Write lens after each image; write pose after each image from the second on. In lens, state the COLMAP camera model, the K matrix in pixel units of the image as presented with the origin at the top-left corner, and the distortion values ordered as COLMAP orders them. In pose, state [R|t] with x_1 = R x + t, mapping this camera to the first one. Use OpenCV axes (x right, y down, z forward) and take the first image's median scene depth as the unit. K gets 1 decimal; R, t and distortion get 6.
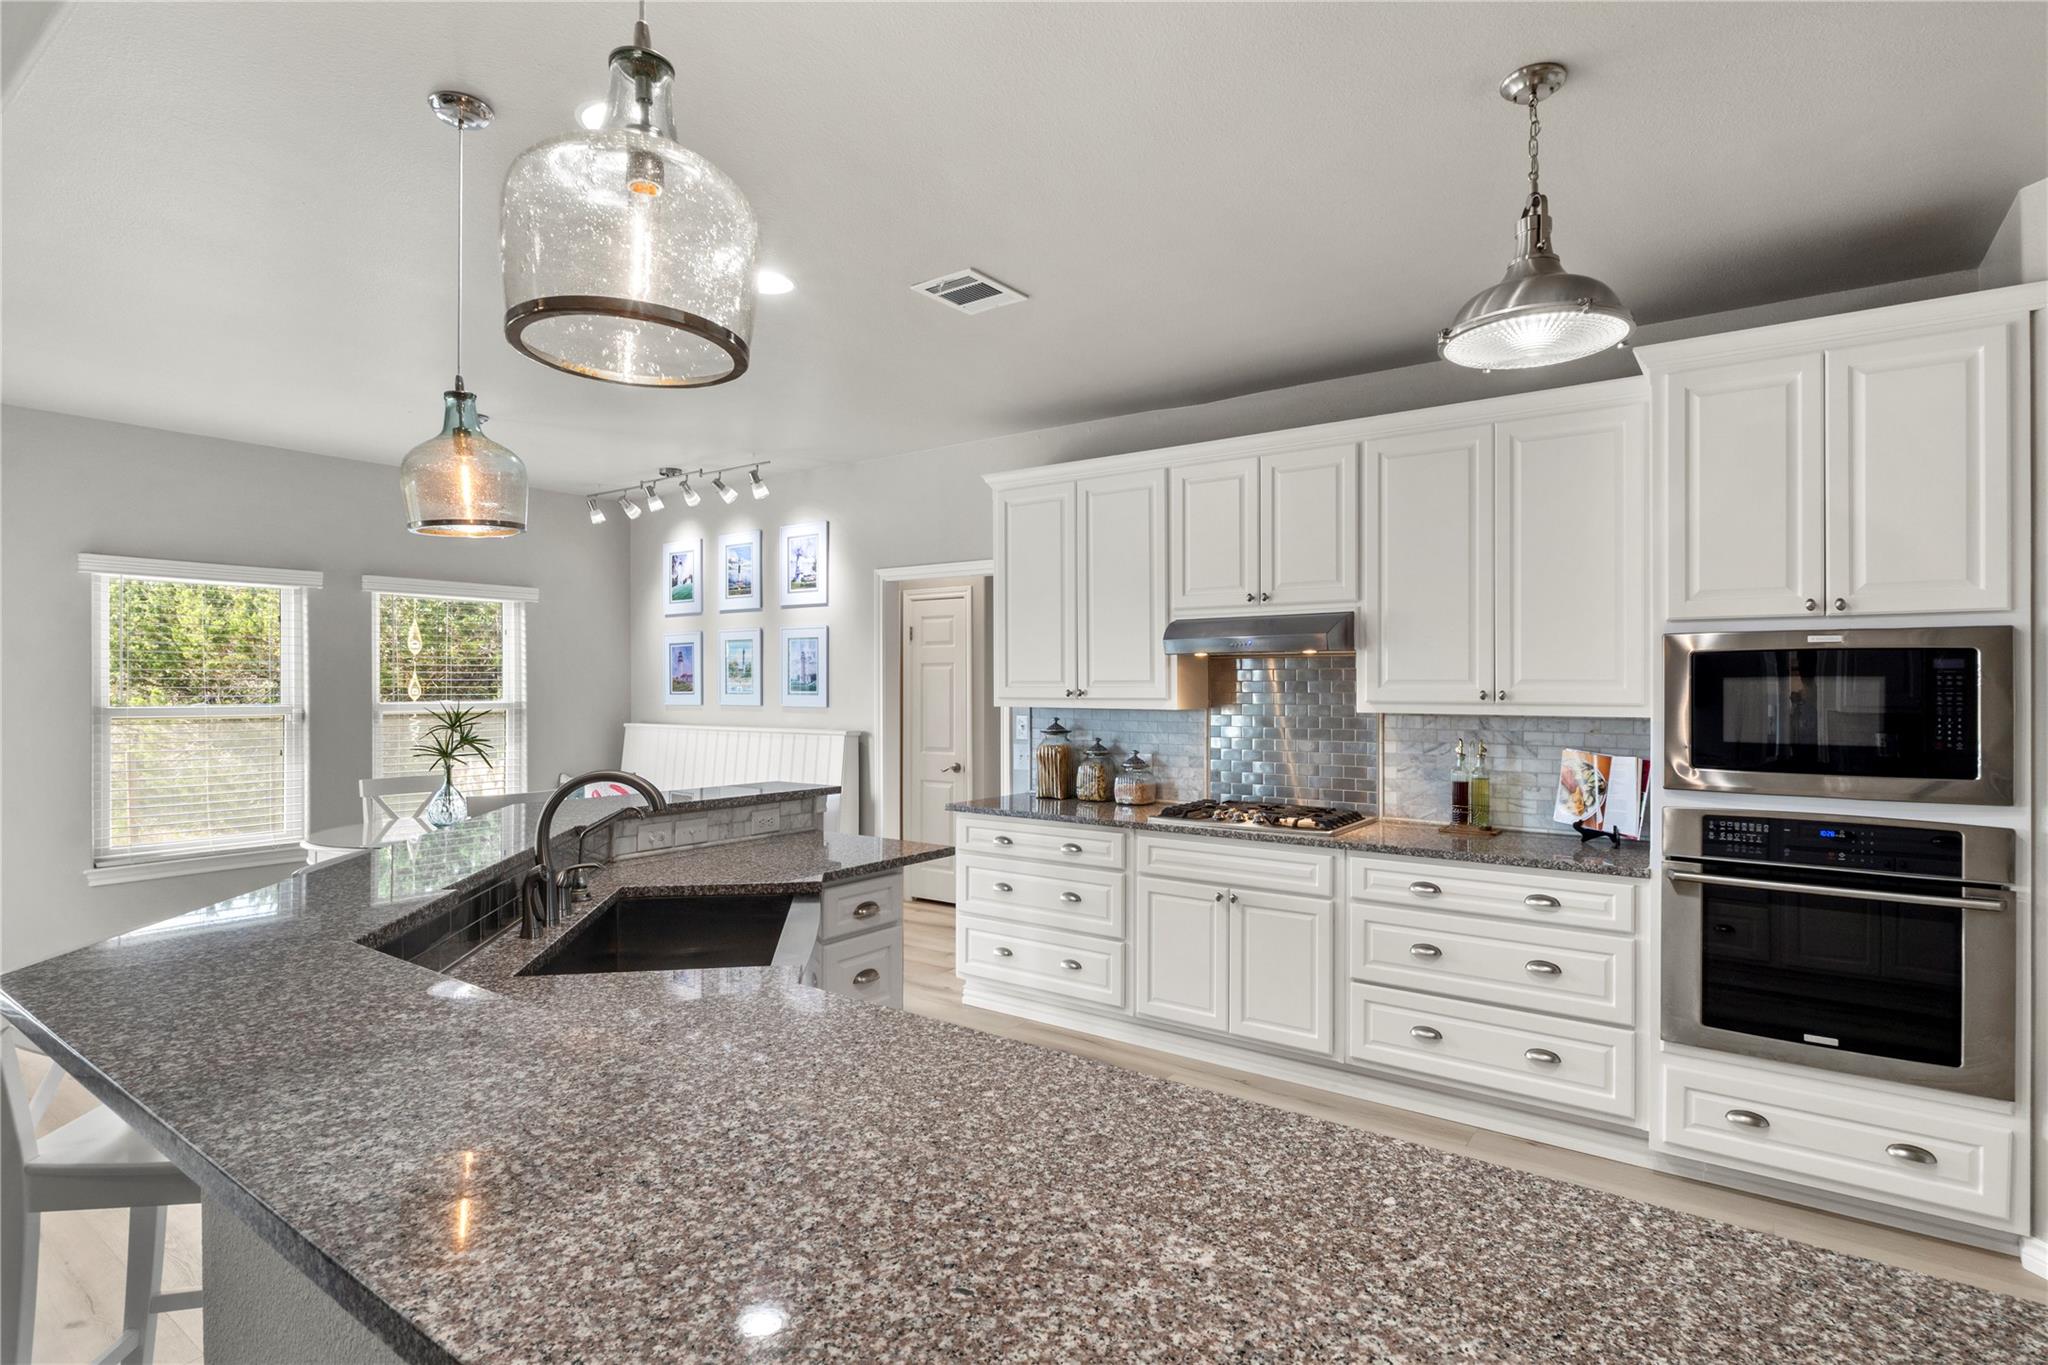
lens RADIAL K [[1066.8, 0, 1012.4], [0, 1066.8, 683.0], [0, 0, 1]] dist [-0.001540, 0.002705]
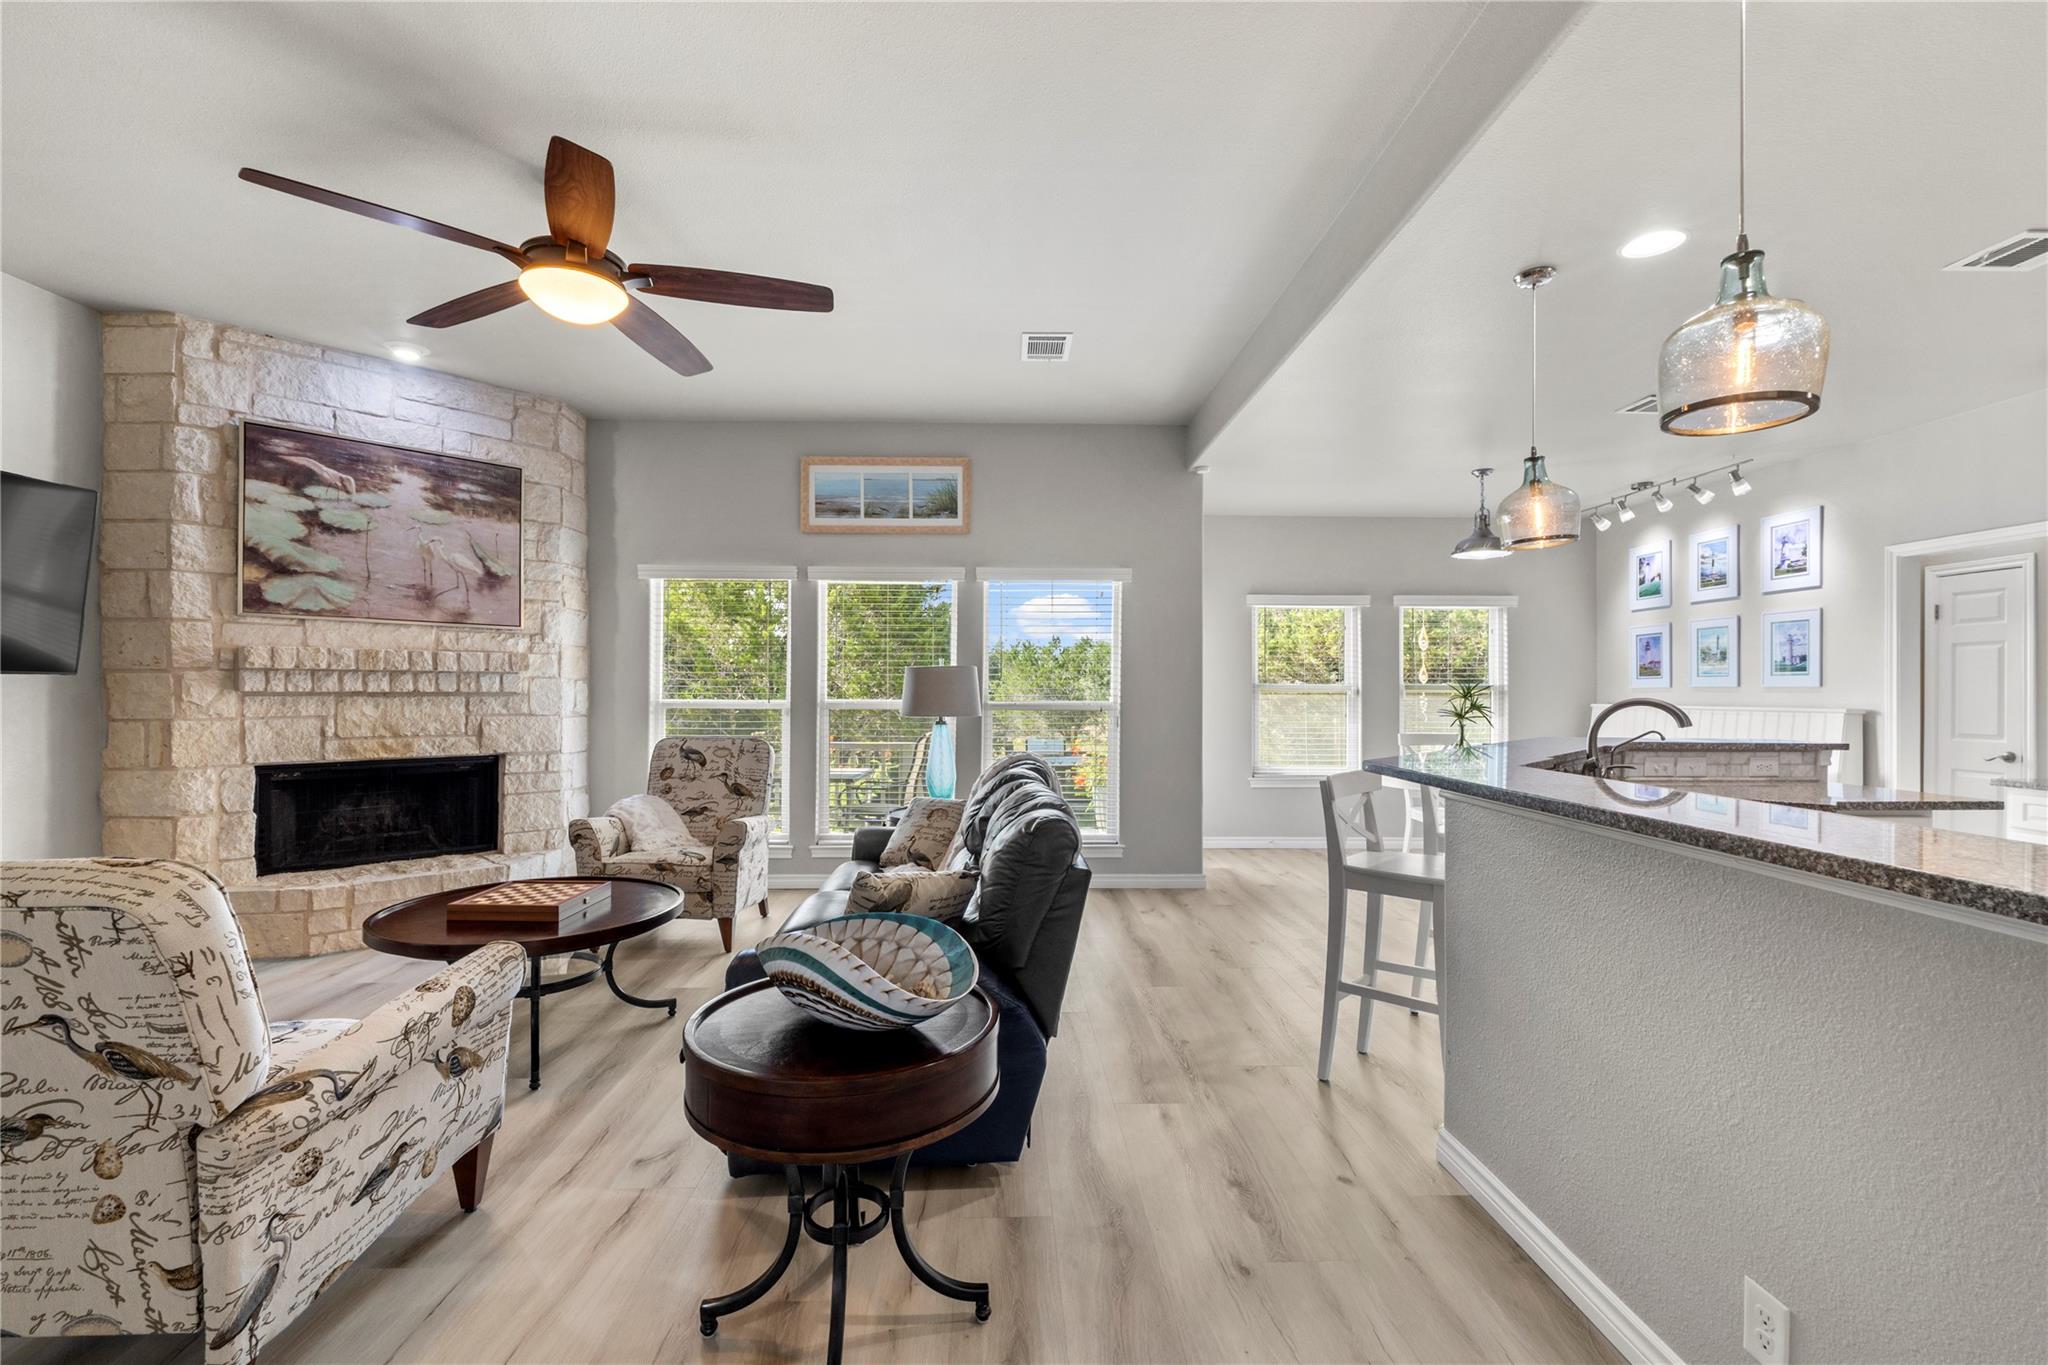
lens RADIAL K [[870.5, 0, 1016.0], [0, 870.5, 691.7], [0, 0, 1]] dist [-0.005953, -0.000430]
pose [[0.614722, 0.001866, -0.788741, 0.009952], [0.003192, 0.999983, 0.004854, 0.026596], [0.788737, -0.005501, 0.614706, -0.160175]]
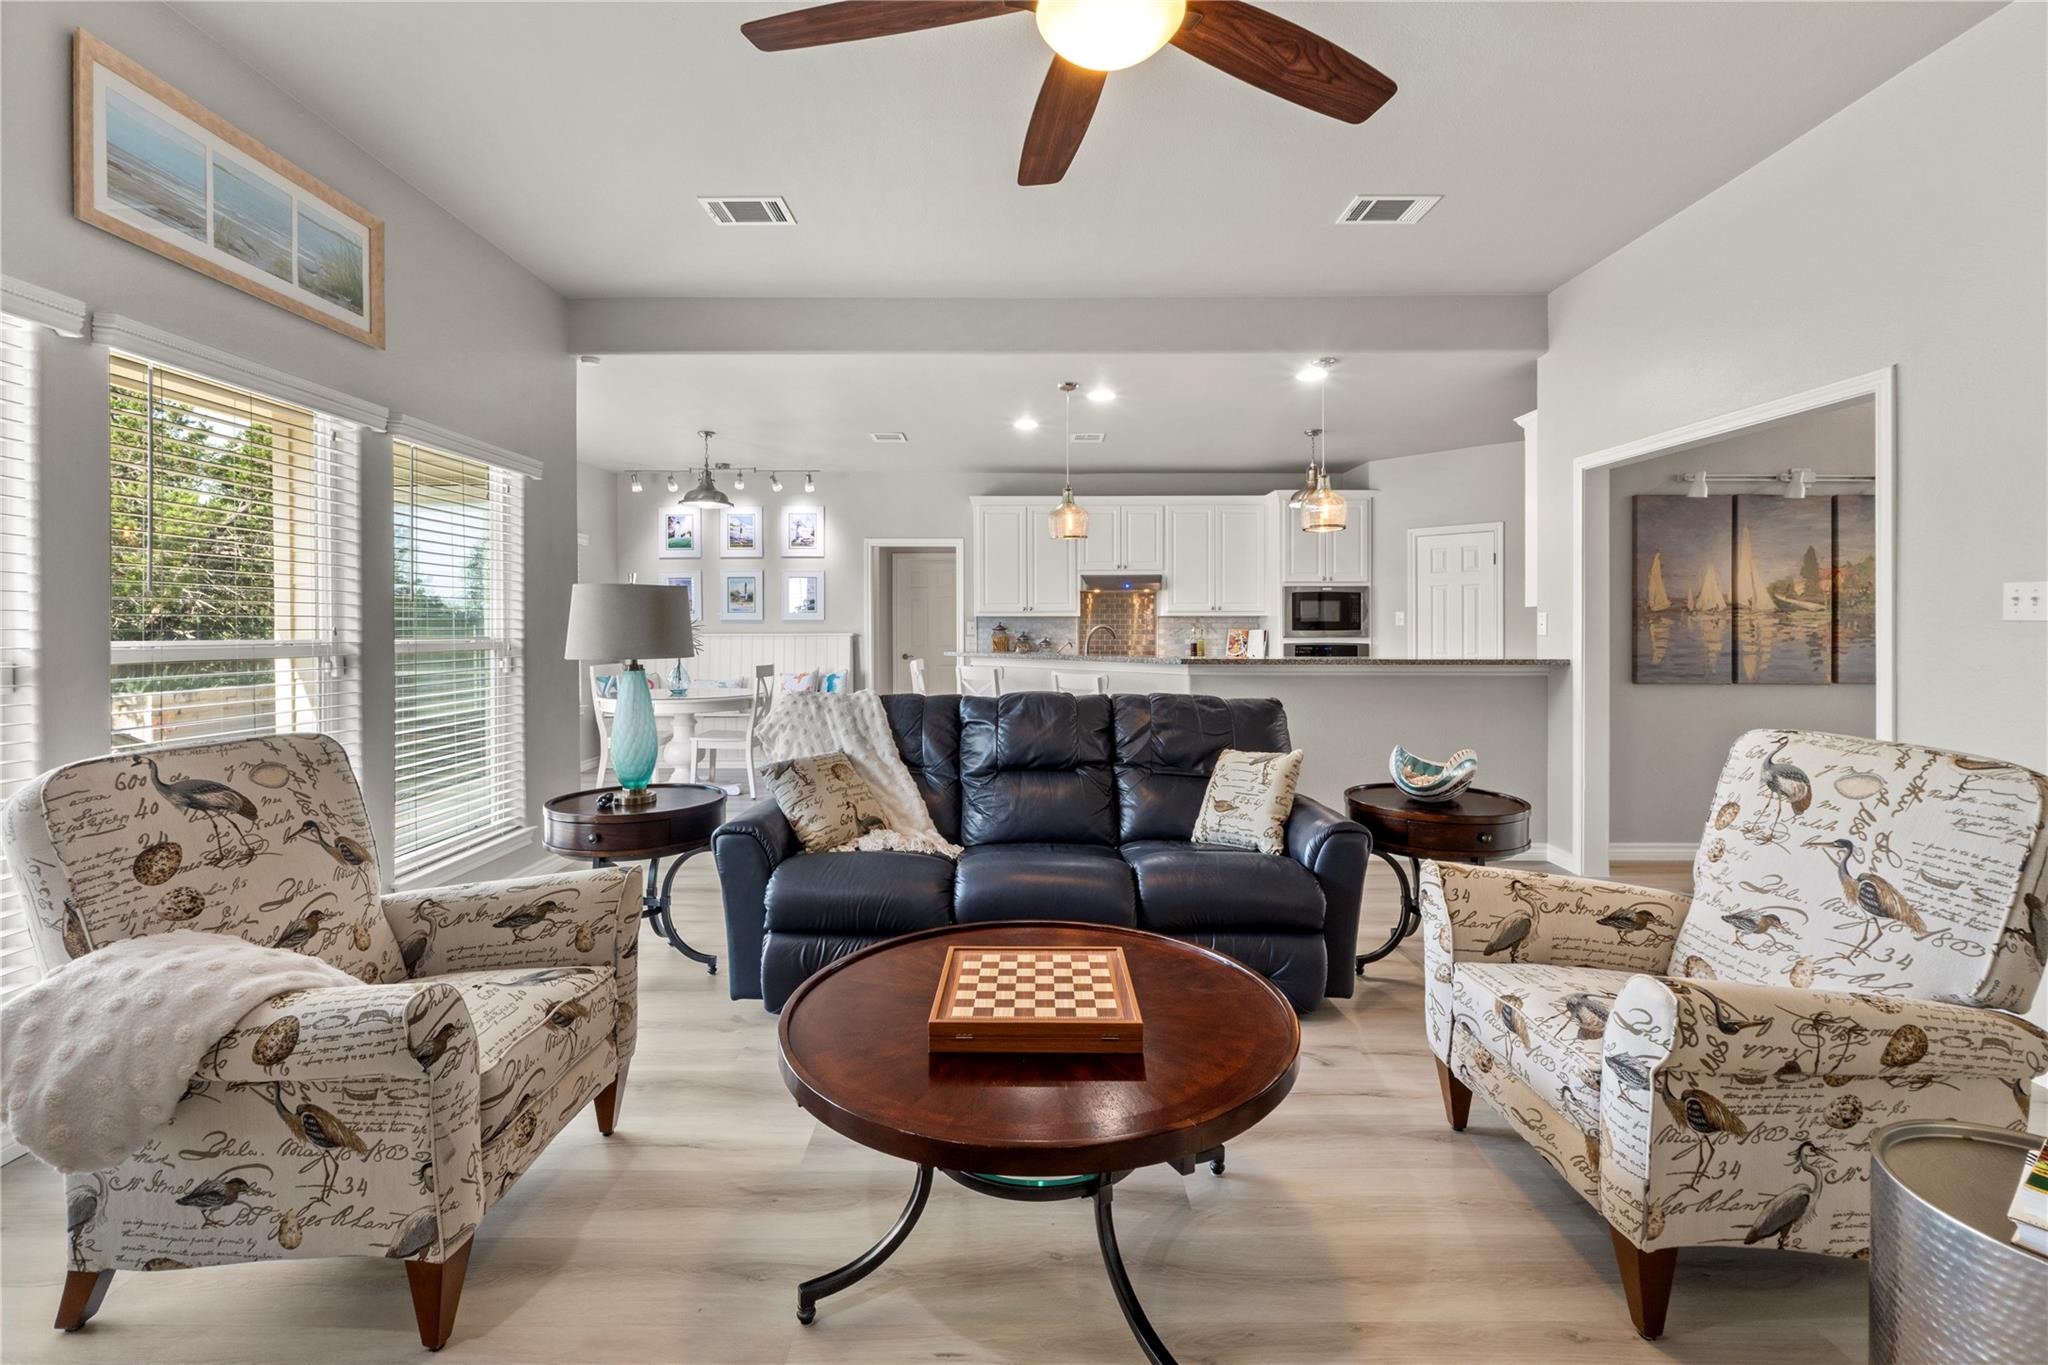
lens RADIAL K [[870.5, 0, 1022.8], [0, 870.5, 627.5], [0, 0, 1]] dist [-0.005953, -0.000430]
pose [[0.796326, -0.006518, 0.604832, -0.946788], [0.001532, 0.999960, 0.008759, 0.030280], [-0.604866, -0.006048, 0.796305, -0.330406]]
